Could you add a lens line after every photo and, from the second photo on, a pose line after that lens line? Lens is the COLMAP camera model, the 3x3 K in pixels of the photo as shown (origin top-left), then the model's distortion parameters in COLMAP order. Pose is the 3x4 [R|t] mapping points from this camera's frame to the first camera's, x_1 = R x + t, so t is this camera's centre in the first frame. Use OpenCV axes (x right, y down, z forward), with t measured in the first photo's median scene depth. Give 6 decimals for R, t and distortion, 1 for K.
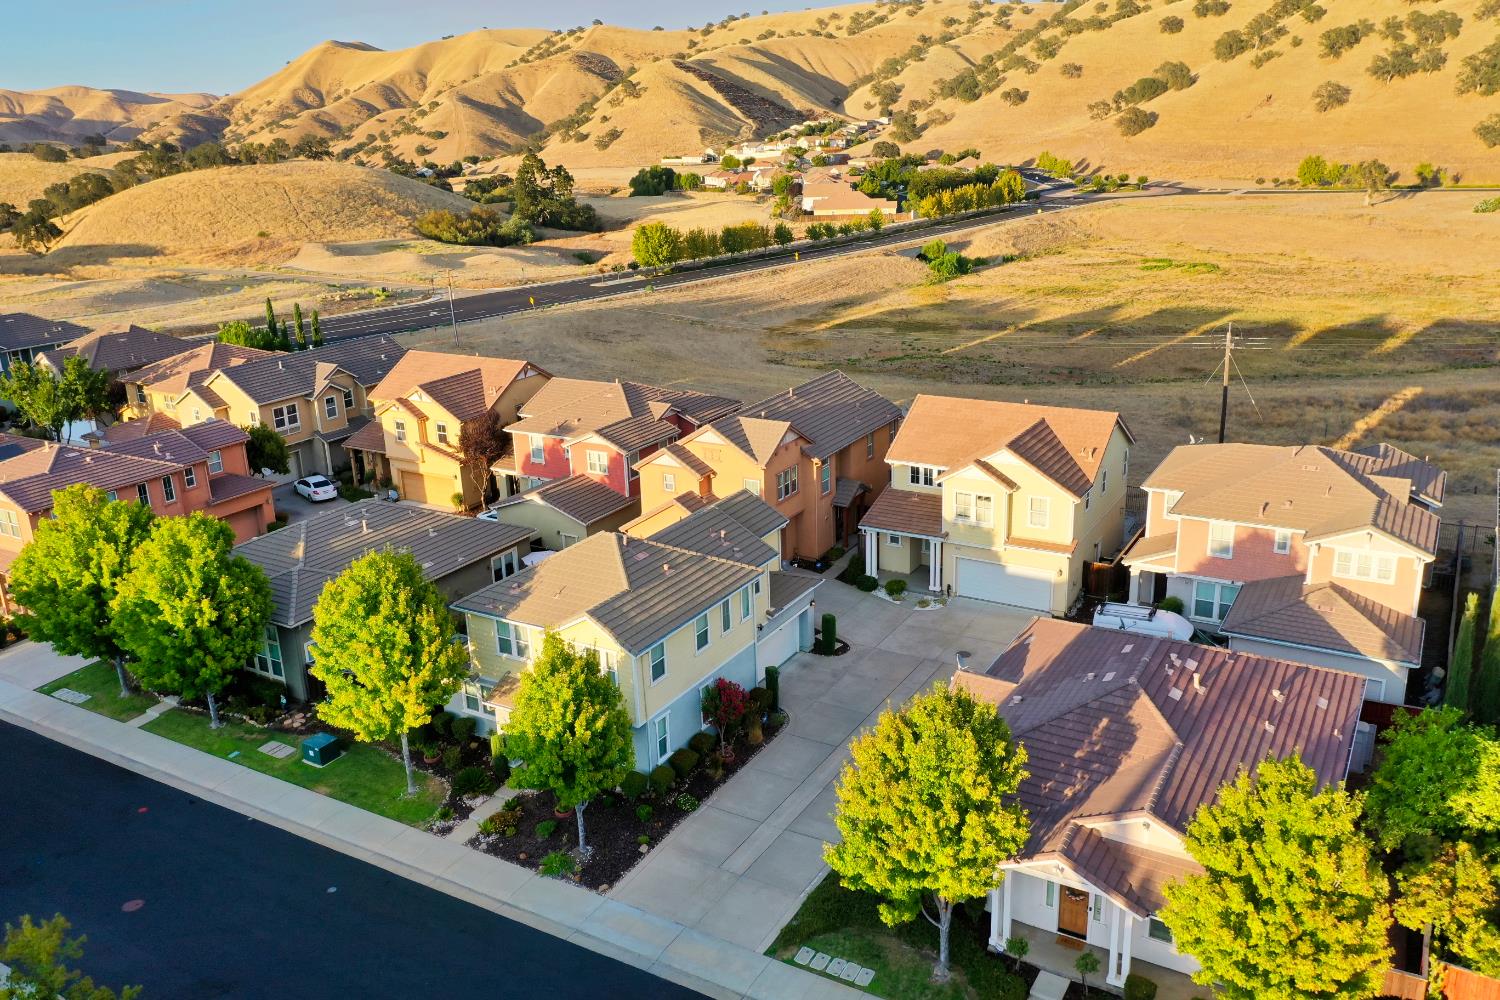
lens RADIAL K [[1185.6, 0, 747.5], [0, 1185.6, 495.9], [0, 0, 1]] dist [0.013689, 0.006179]
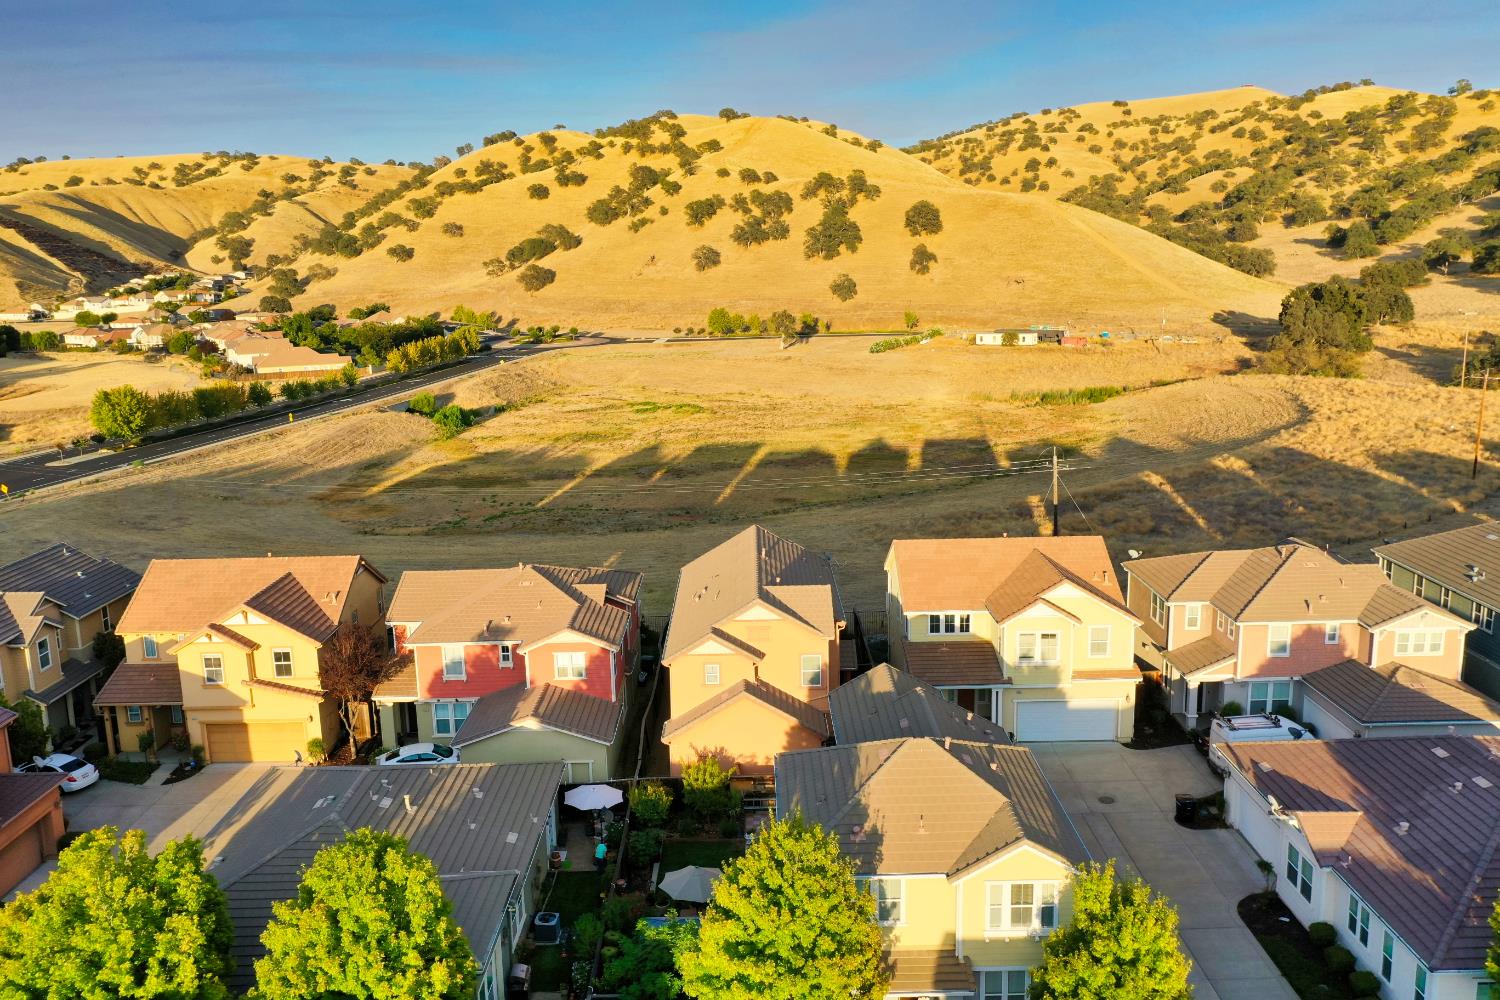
lens RADIAL K [[1185.6, 0, 747.5], [0, 1185.6, 495.9], [0, 0, 1]] dist [0.013689, 0.006179]
pose [[0.859433, -0.086643, 0.503853, -0.129098], [0.148495, 0.985352, -0.083850, -0.017330], [-0.489207, 0.146884, 0.859710, 0.069050]]
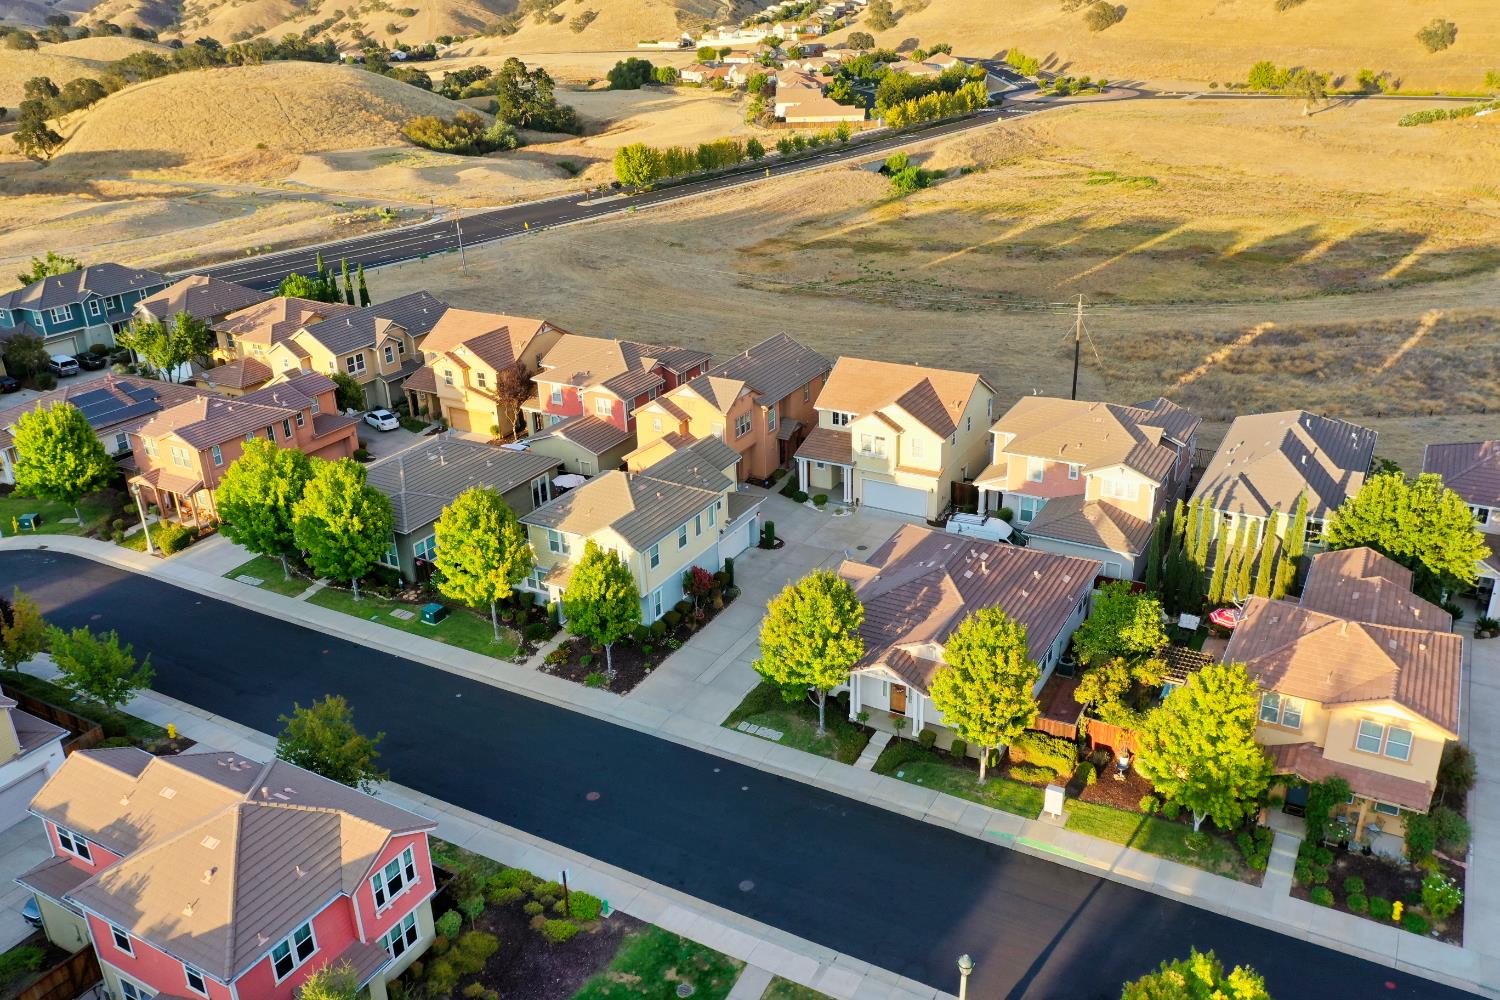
lens RADIAL K [[1185.6, 0, 747.5], [0, 1185.6, 495.9], [0, 0, 1]] dist [0.013689, 0.006179]
pose [[0.999851, -0.006012, 0.016183, 0.004435], [0.004372, 0.995030, 0.099484, -0.018571], [-0.016700, -0.099398, 0.994908, -0.108485]]
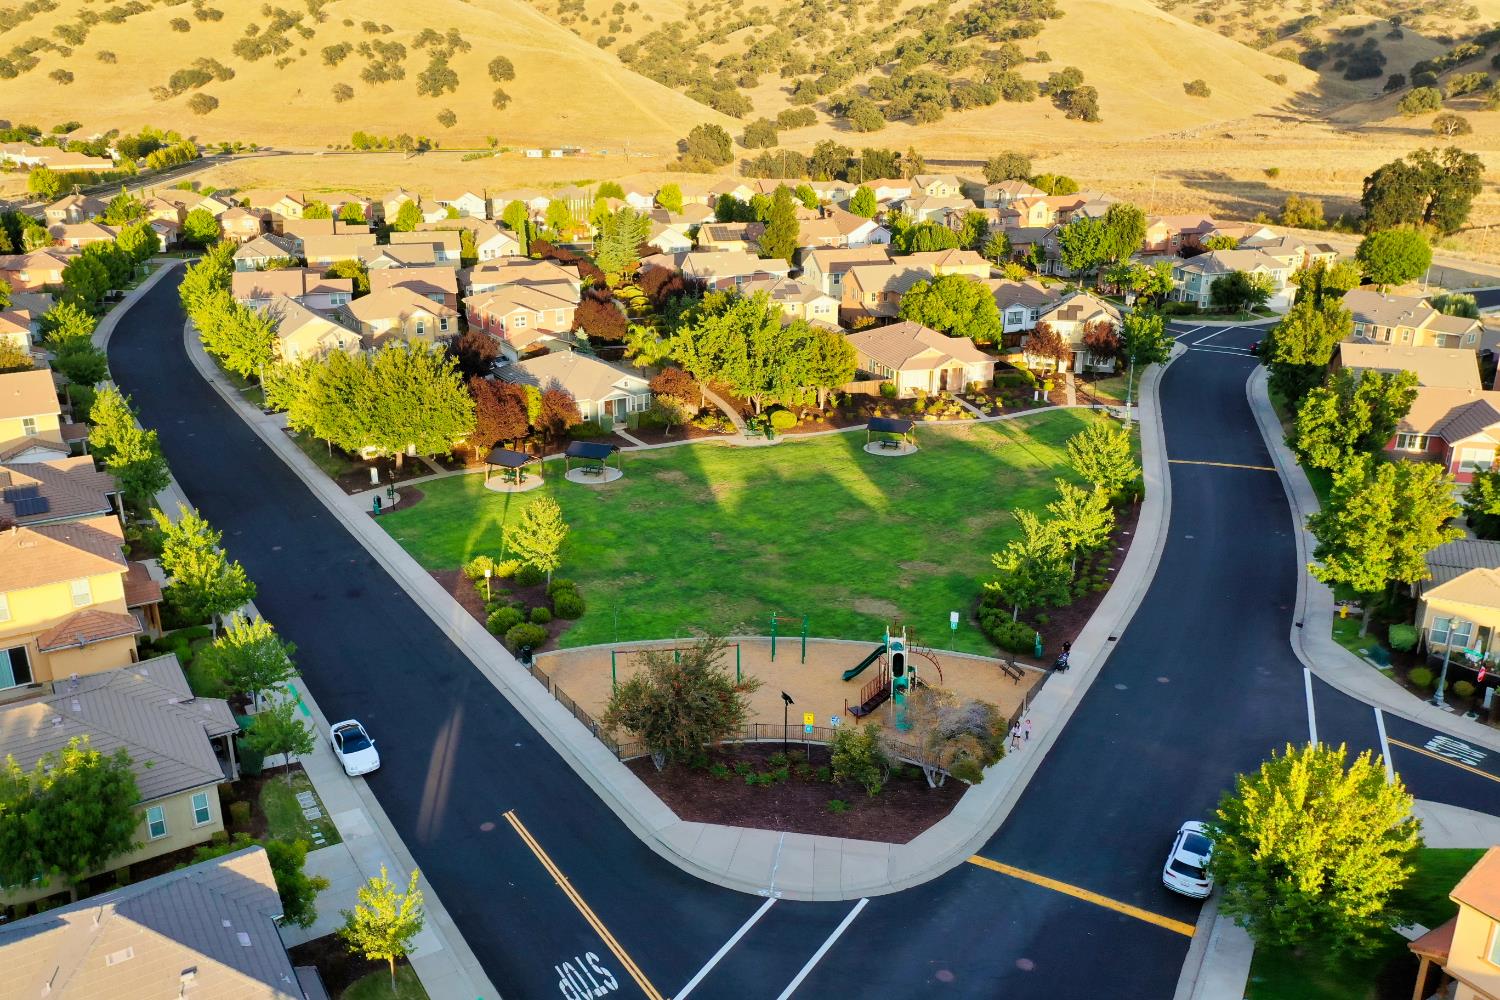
lens RADIAL K [[1185.6, 0, 747.5], [0, 1185.6, 495.9], [0, 0, 1]] dist [0.013689, 0.006179]
pose [[0.671623, -0.211323, 0.710116, -0.682317], [0.197295, 0.974864, 0.103509, 0.223095], [-0.714141, 0.070584, 0.696434, -0.773664]]
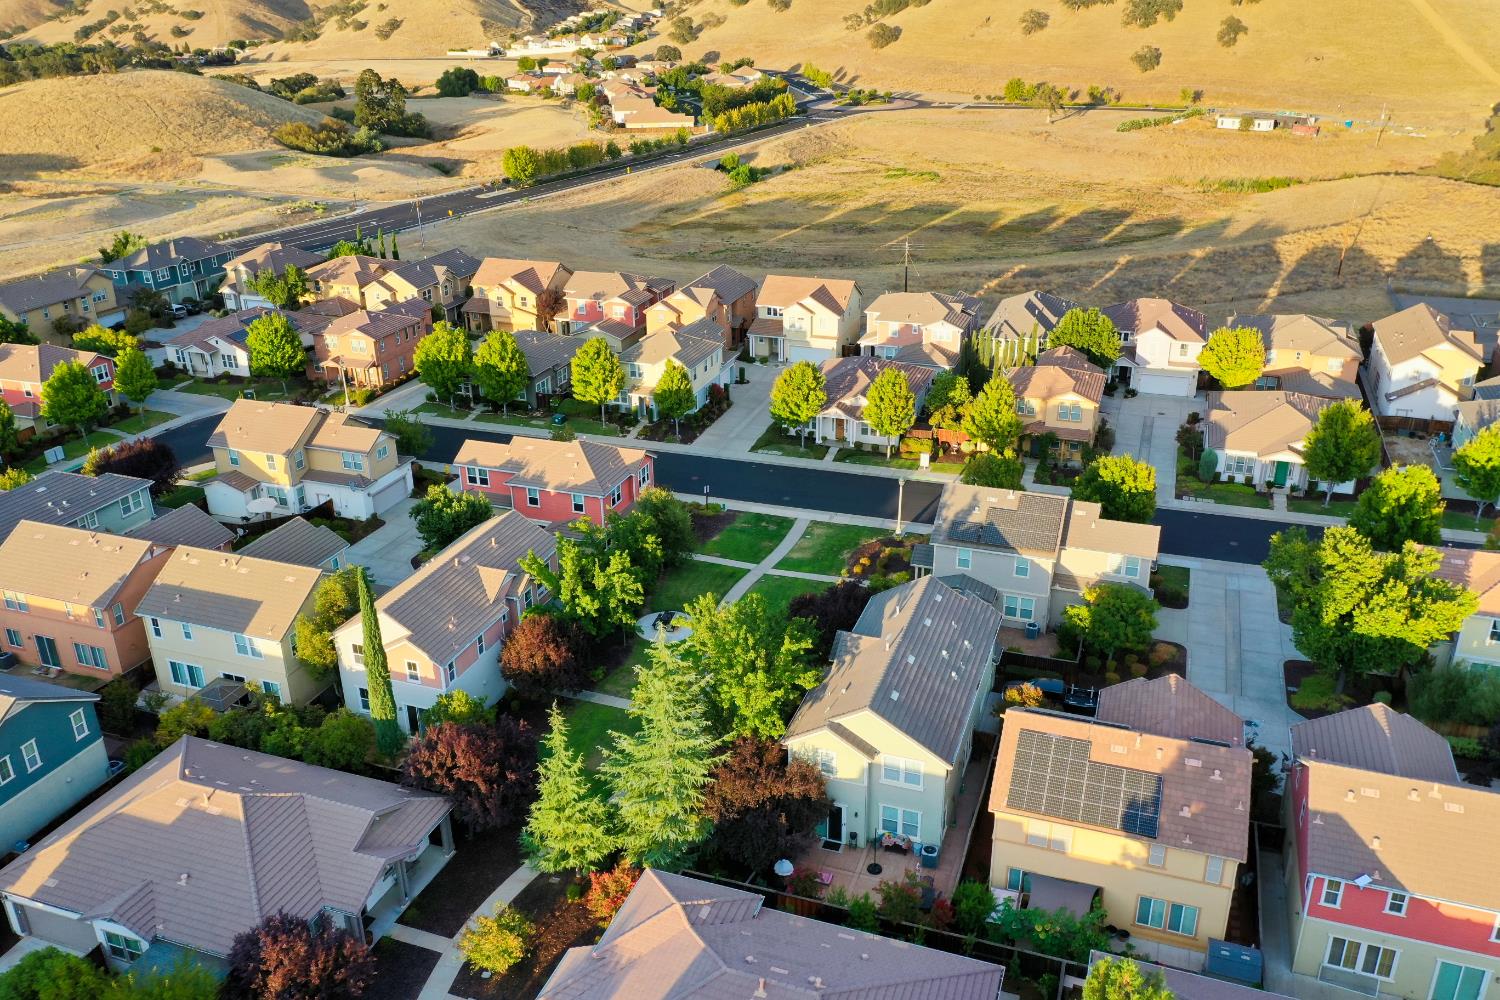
lens RADIAL K [[1185.6, 0, 747.5], [0, 1185.6, 495.9], [0, 0, 1]] dist [0.013689, 0.006179]
pose [[0.981718, -0.058260, 0.181207, -0.092798], [0.040590, 0.994185, 0.099741, 0.029536], [-0.185964, -0.090562, 0.978374, -0.347216]]
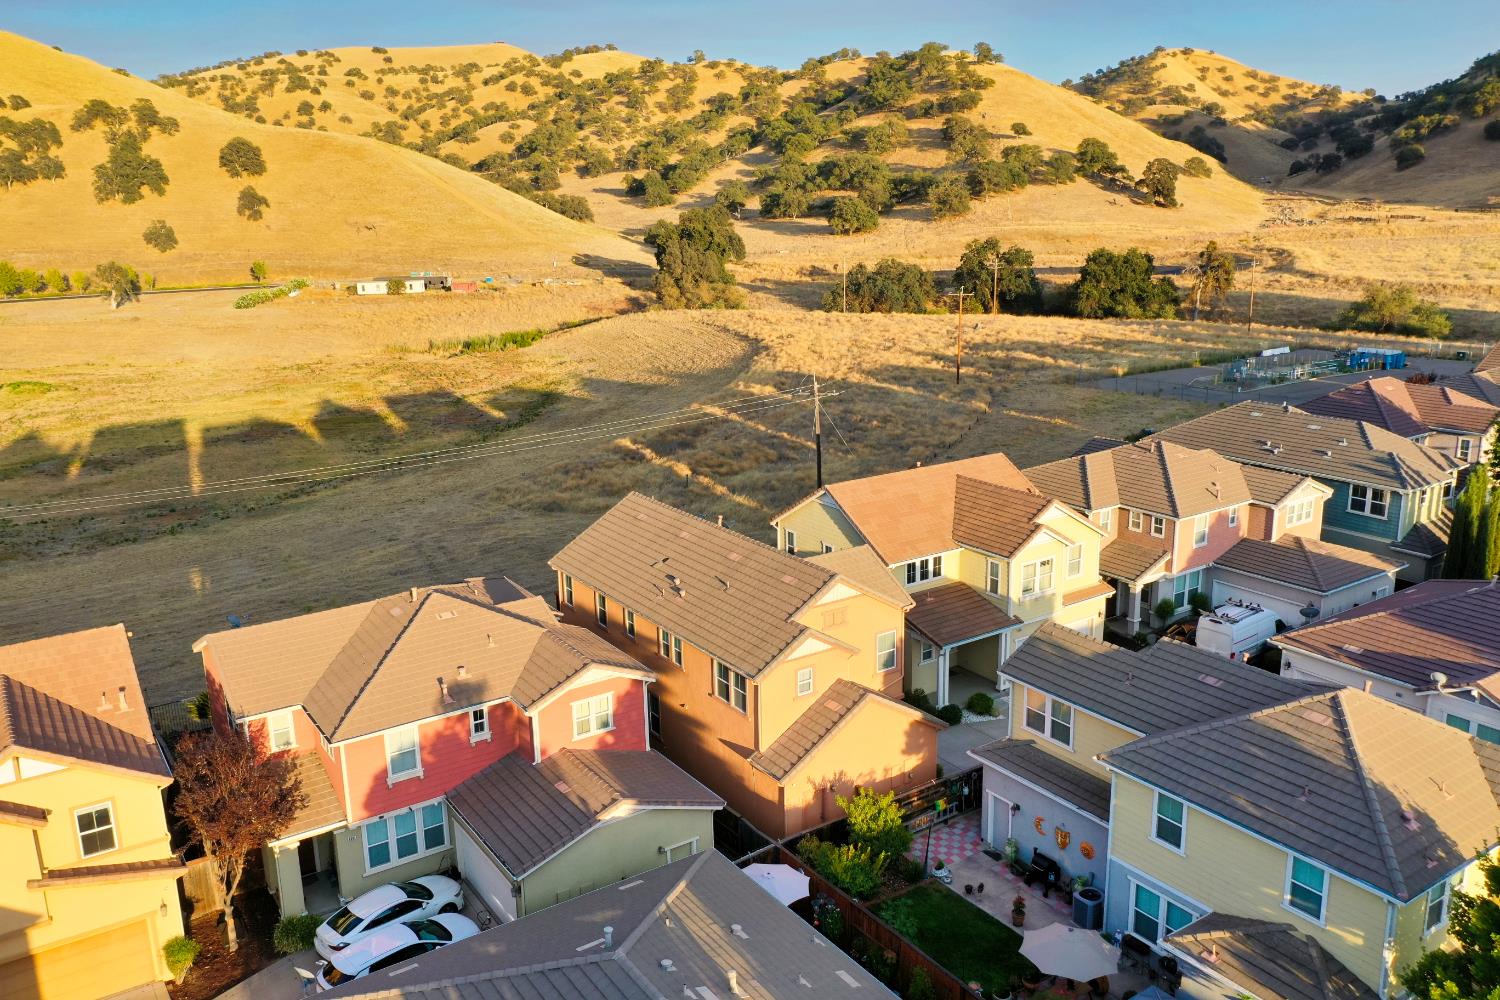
lens RADIAL K [[1185.6, 0, 747.5], [0, 1185.6, 495.9], [0, 0, 1]] dist [0.013689, 0.006179]
pose [[0.427965, -0.197896, 0.881863, -0.175784], [0.278373, 0.957161, 0.079700, -0.046909], [-0.859857, 0.211378, 0.464720, 0.199720]]
